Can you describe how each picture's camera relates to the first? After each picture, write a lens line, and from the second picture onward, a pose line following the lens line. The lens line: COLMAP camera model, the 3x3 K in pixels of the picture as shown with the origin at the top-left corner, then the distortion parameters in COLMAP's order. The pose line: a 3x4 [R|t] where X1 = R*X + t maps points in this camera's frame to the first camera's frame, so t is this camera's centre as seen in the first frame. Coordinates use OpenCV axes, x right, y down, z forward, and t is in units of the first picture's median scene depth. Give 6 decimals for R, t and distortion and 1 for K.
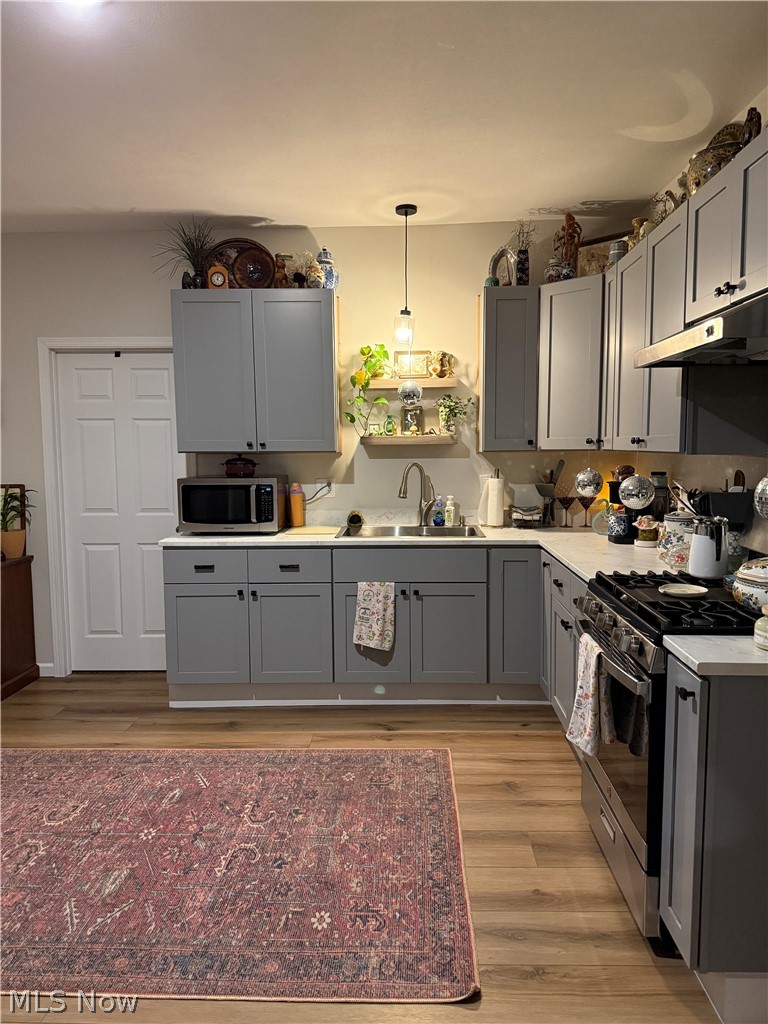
lens RADIAL K [[722.7, 0, 384.8], [0, 722.7, 513.9], [0, 0, 1]] dist [0.002172, -0.000146]
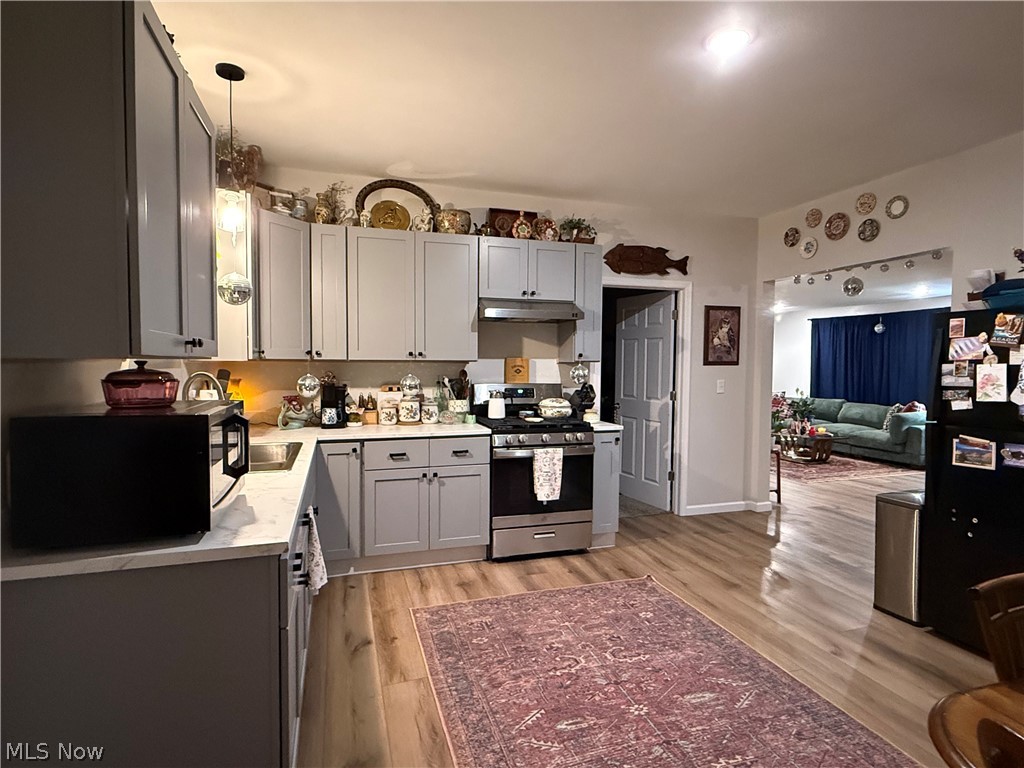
lens RADIAL K [[545.9, 0, 511.9], [0, 545.9, 379.3], [0, 0, 1]] dist [0.025676, 0.000442]
pose [[-0.340128, -0.027515, 0.939977, -1.017343], [0.091559, 0.993854, 0.062223, -0.115628], [-0.935911, 0.107227, -0.335518, 1.391007]]
